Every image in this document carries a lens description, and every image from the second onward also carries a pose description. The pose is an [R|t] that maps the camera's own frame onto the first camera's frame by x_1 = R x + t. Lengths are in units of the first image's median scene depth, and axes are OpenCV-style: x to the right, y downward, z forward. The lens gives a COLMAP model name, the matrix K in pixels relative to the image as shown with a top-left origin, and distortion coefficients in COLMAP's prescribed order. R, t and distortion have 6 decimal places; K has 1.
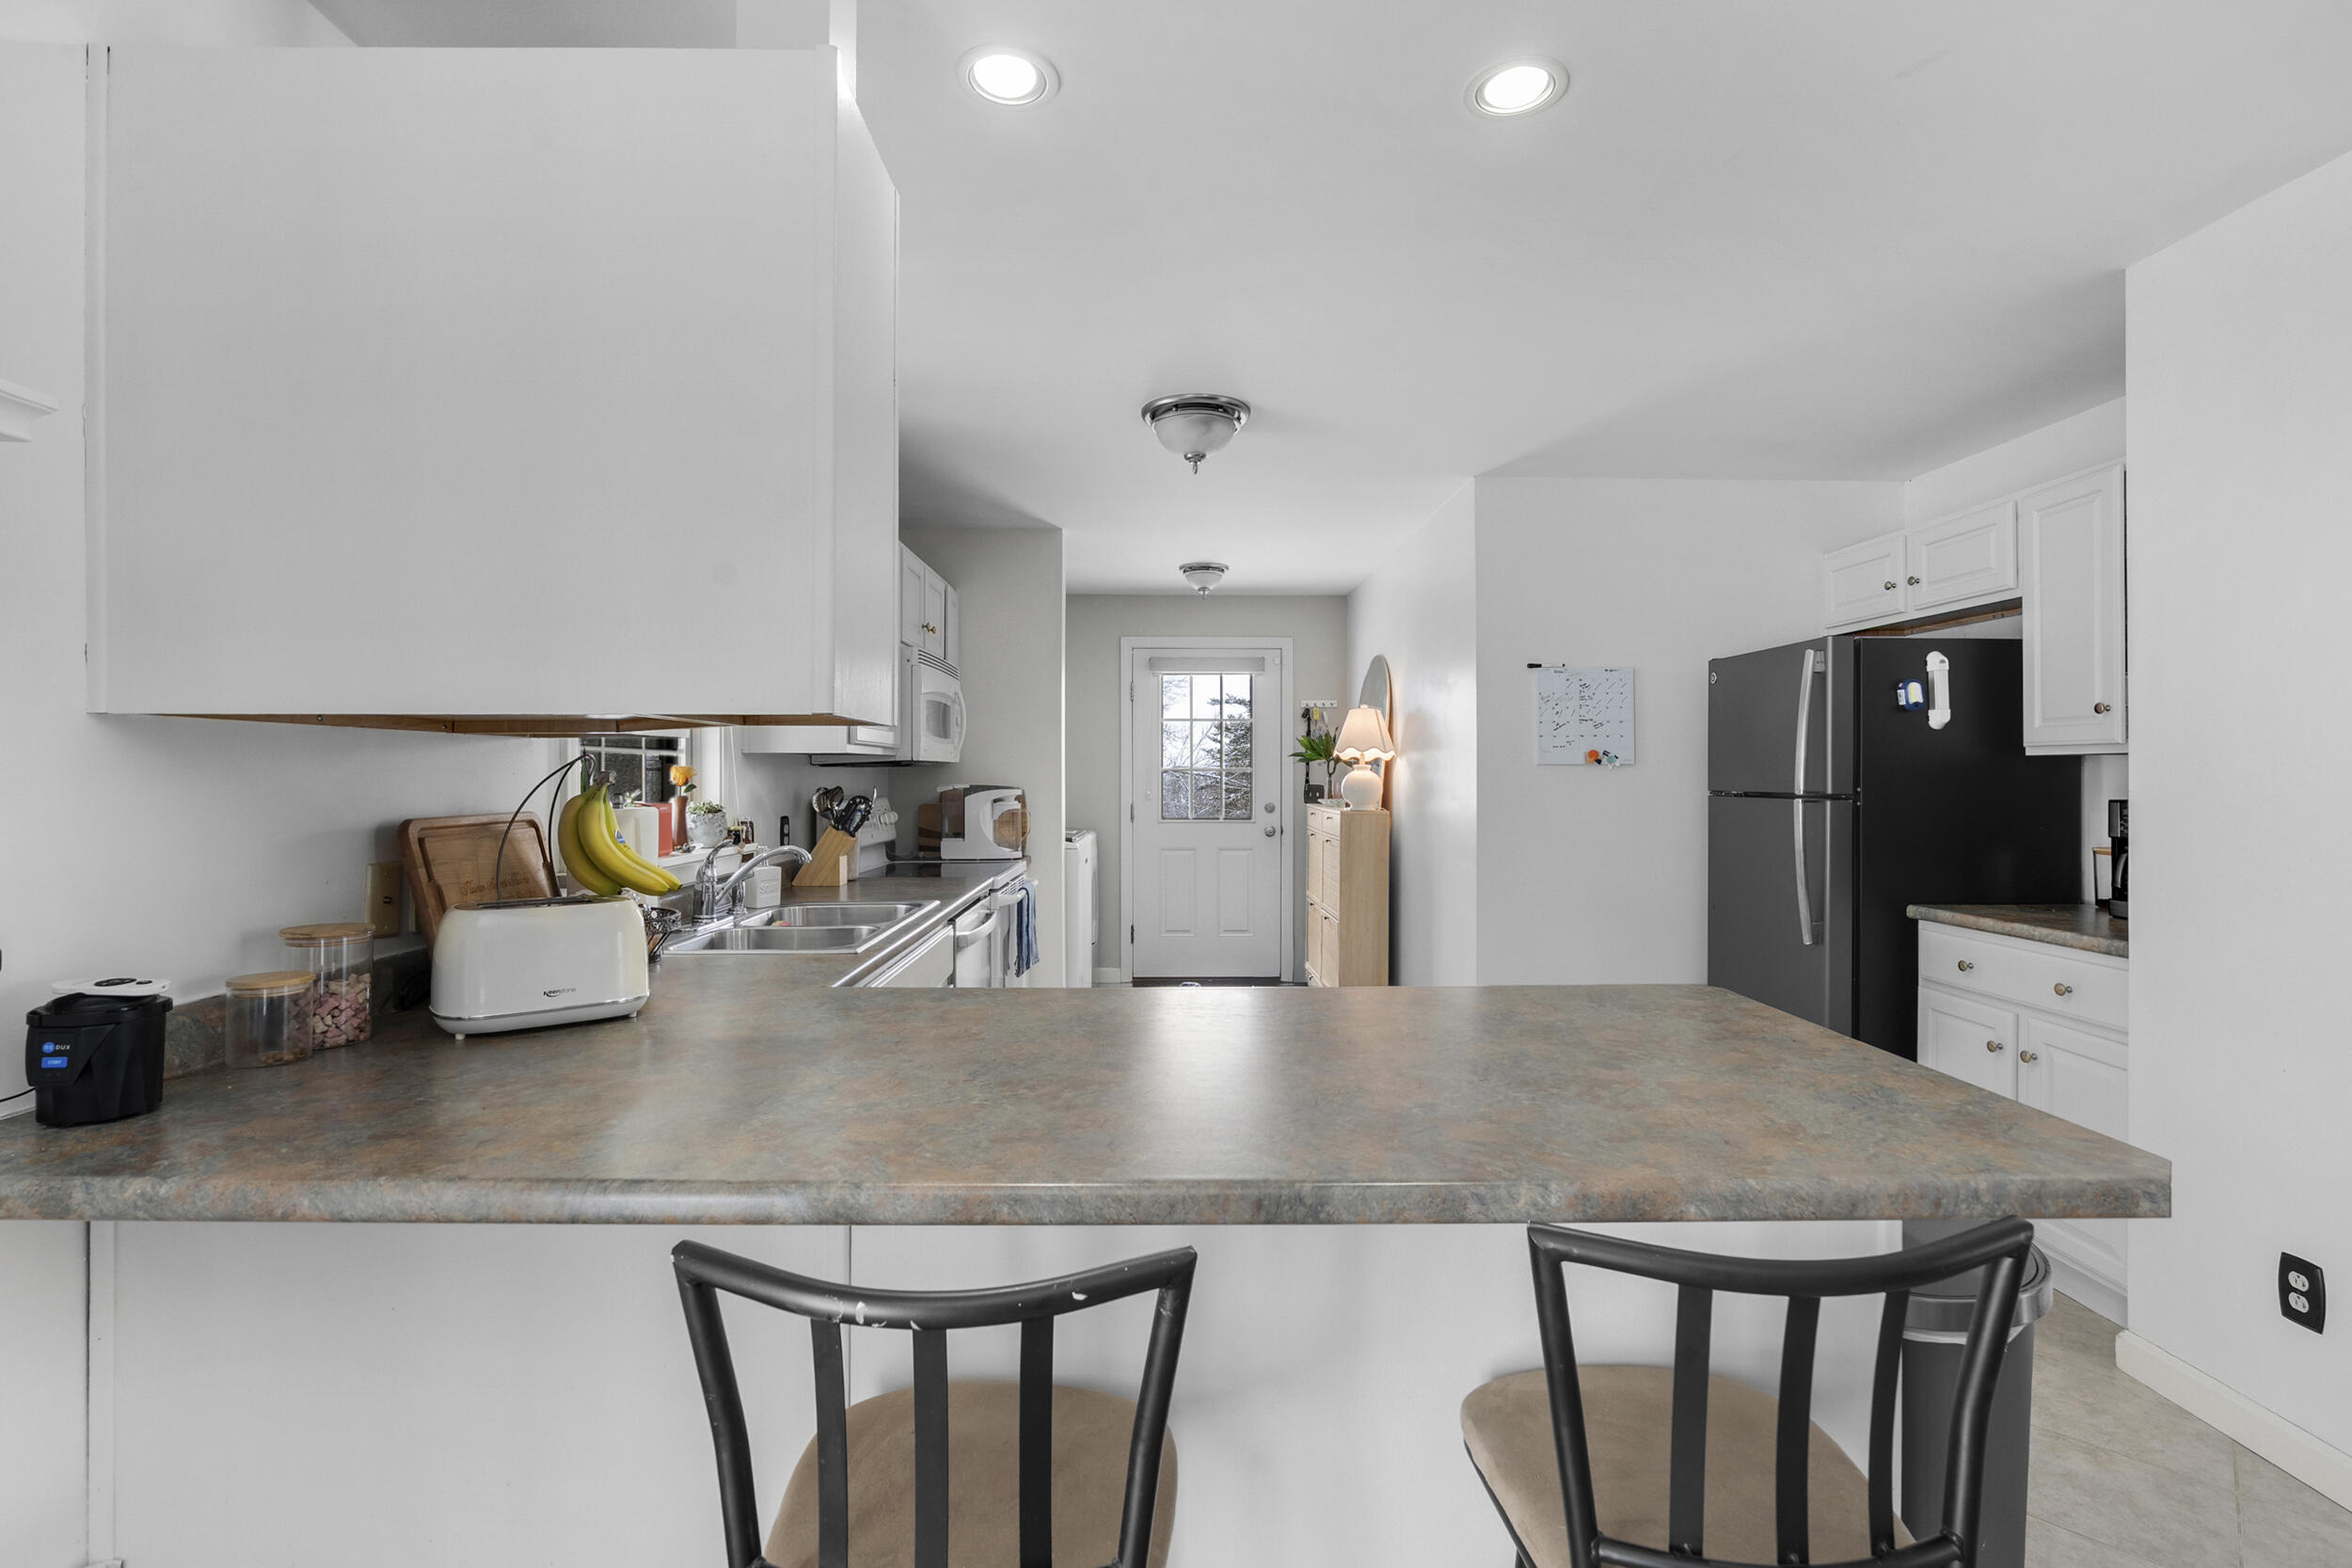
lens RADIAL K [[1078.7, 0, 1162.0], [0, 1078.7, 777.7], [0, 0, 1]] dist [-0.003105, 0.000425]
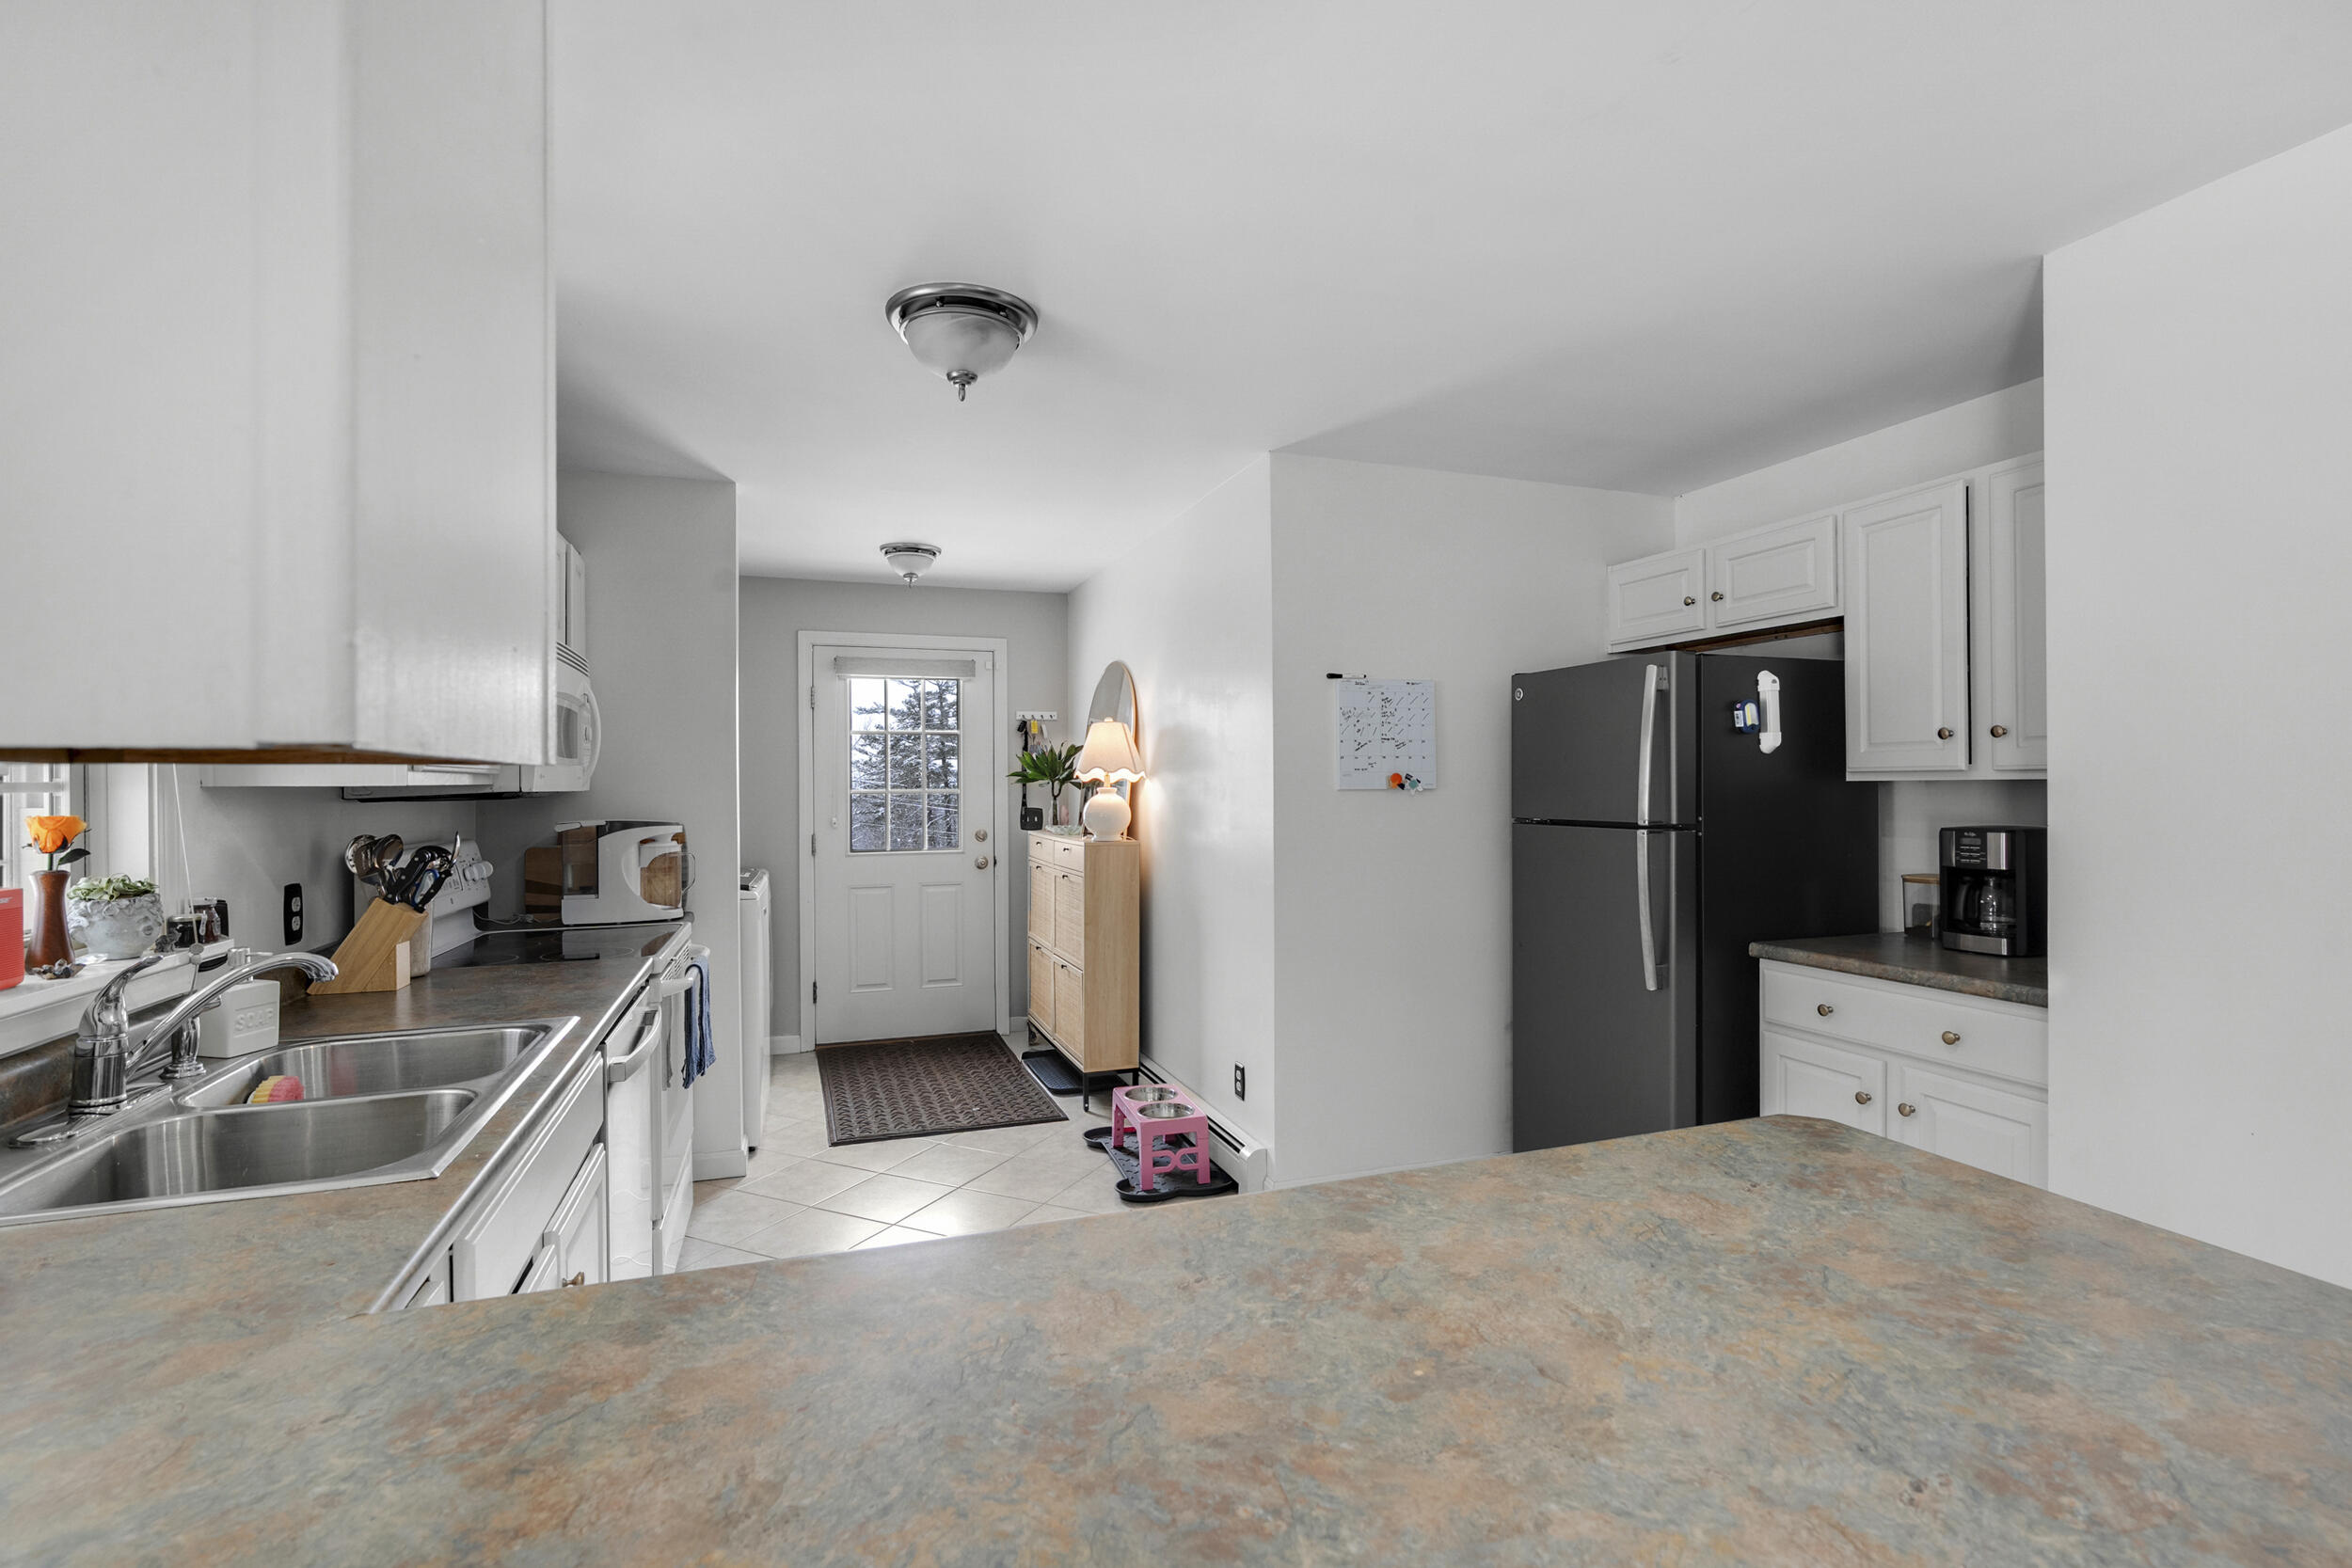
lens RADIAL K [[1088.0, 0, 1169.6], [0, 1088.0, 789.9], [0, 0, 1]] dist [-0.001676, 0.000767]
pose [[0.946925, -0.007816, 0.321359, -0.067881], [0.007729, 0.999969, 0.001544, -0.016007], [-0.321361, 0.001022, 0.946956, 0.231112]]
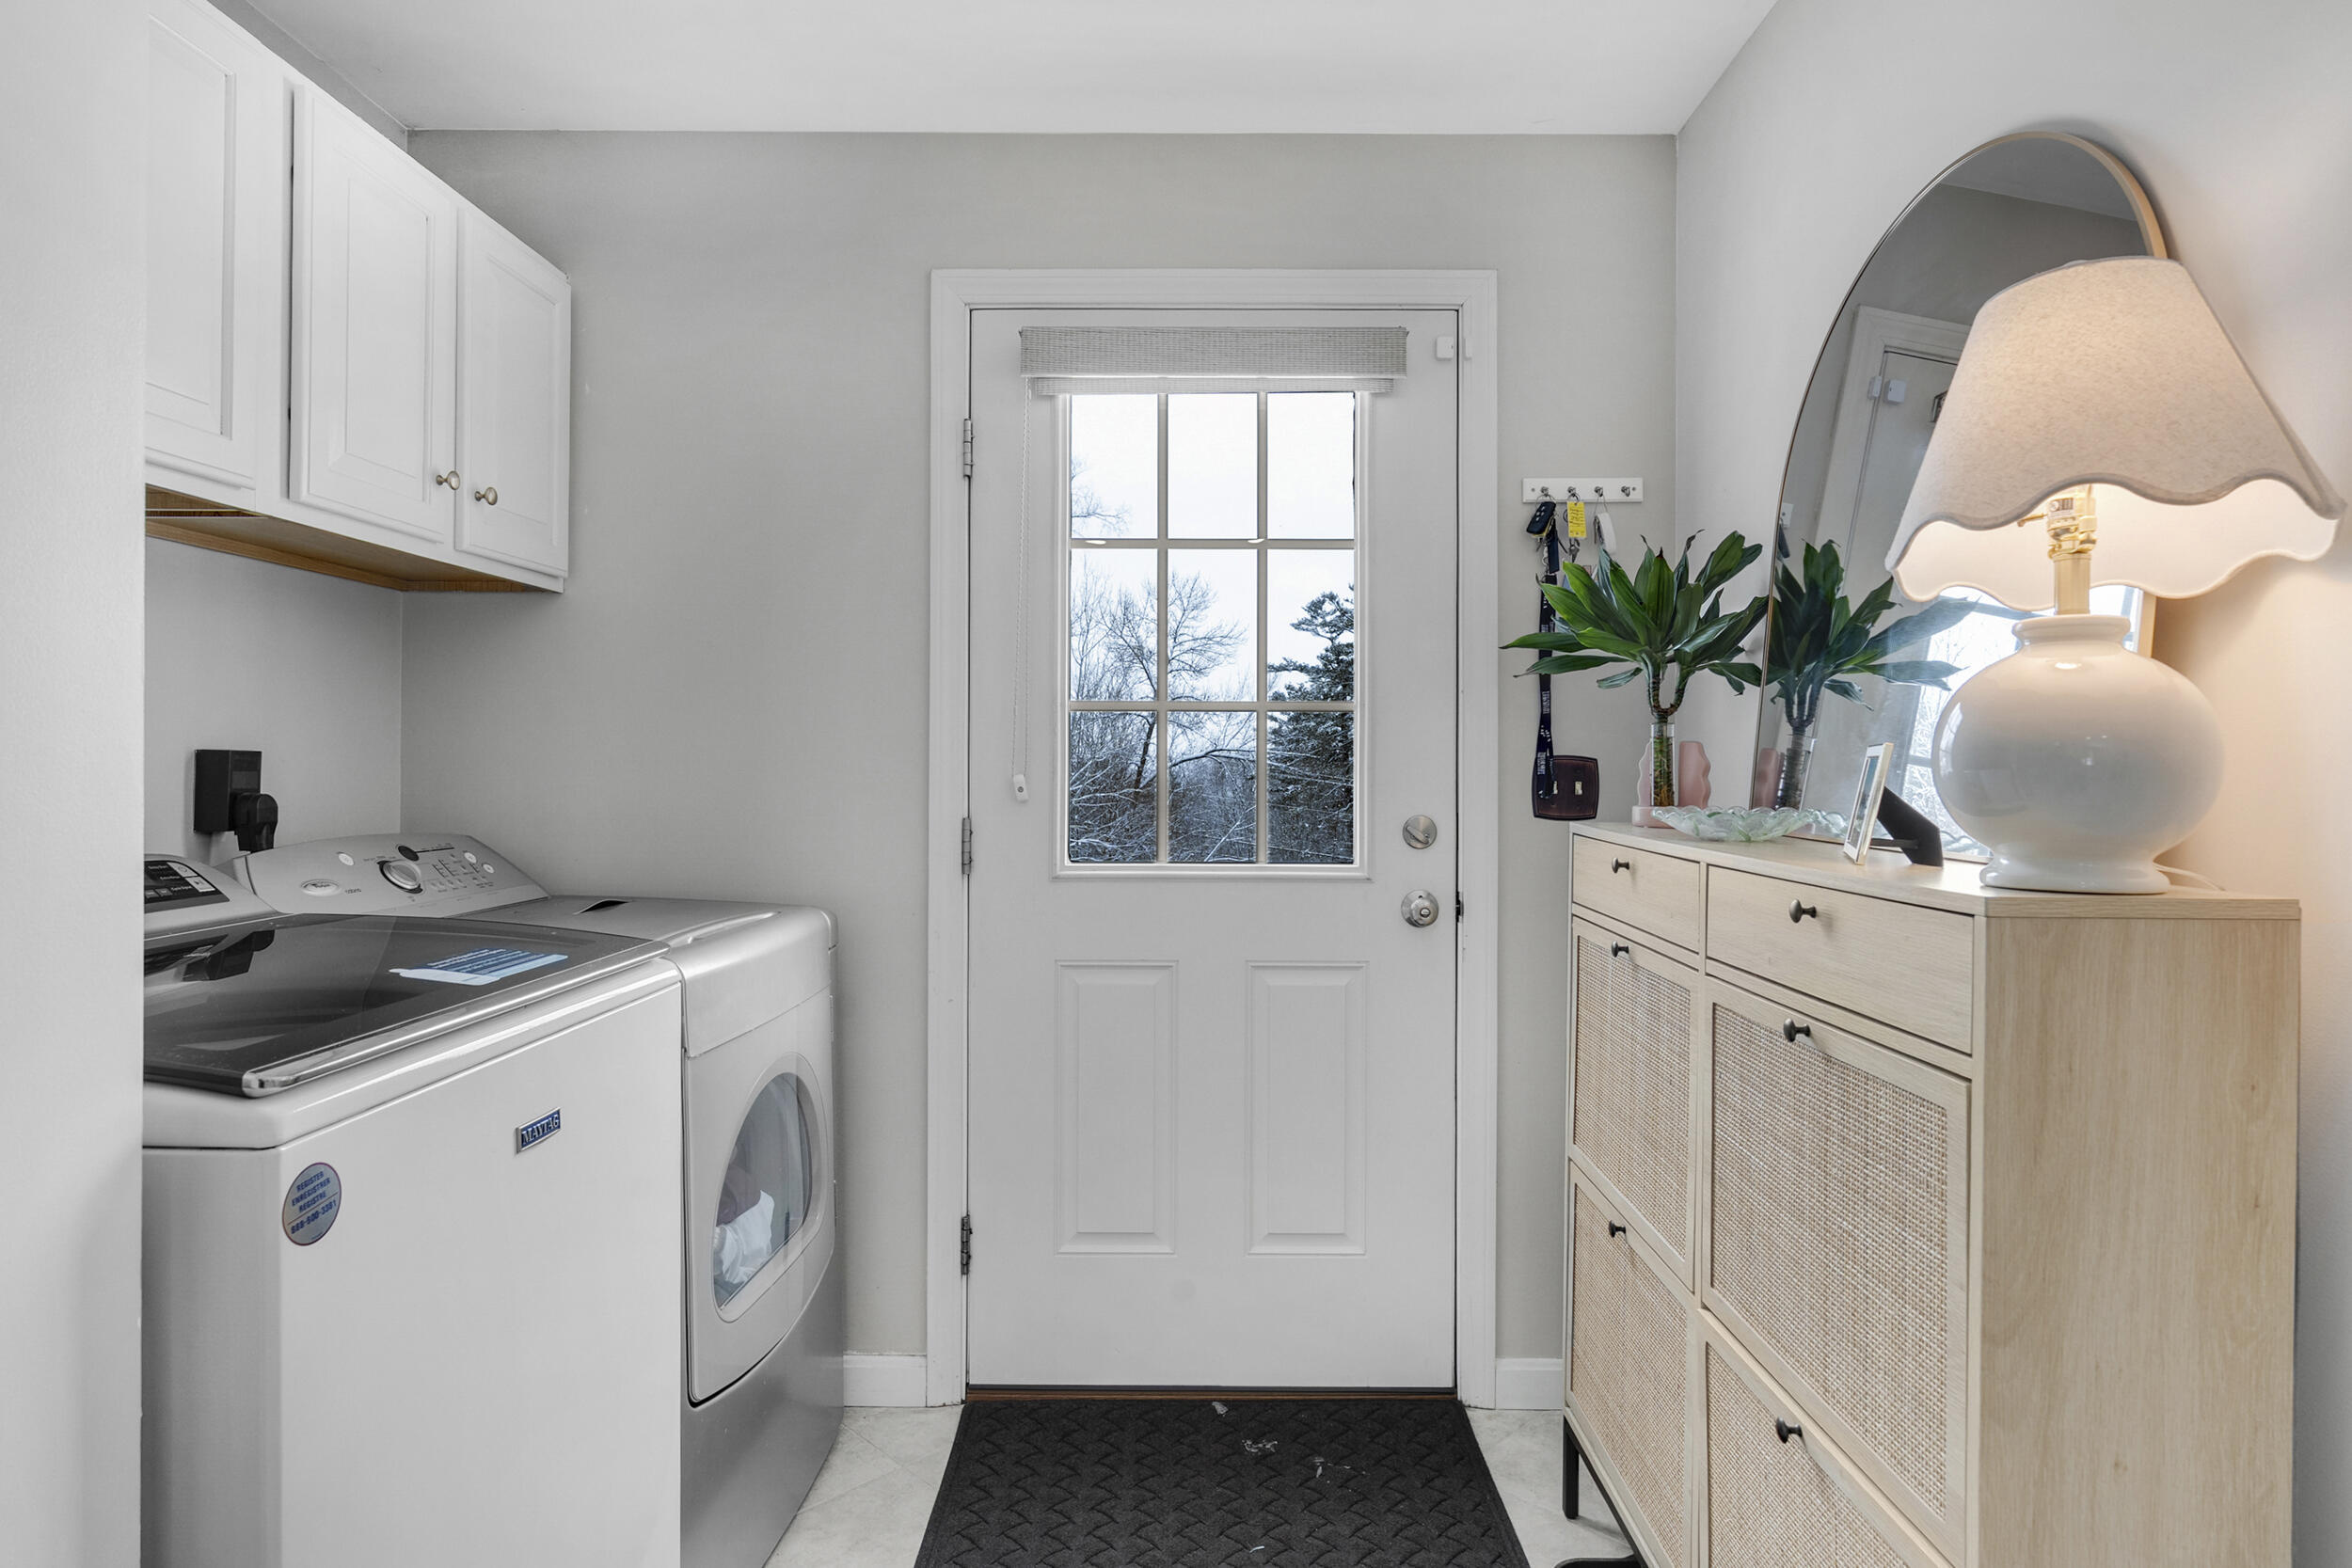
lens RADIAL K [[1314.0, 0, 1176.0], [0, 1314.0, 784.0], [0, 0, 1]] dist [-0.013950, 0.000569]
pose [[0.999759, -0.000195, -0.021956, 0.070834], [0.000502, 0.999902, 0.013964, 0.016523], [0.021952, -0.013972, 0.999661, 1.143307]]
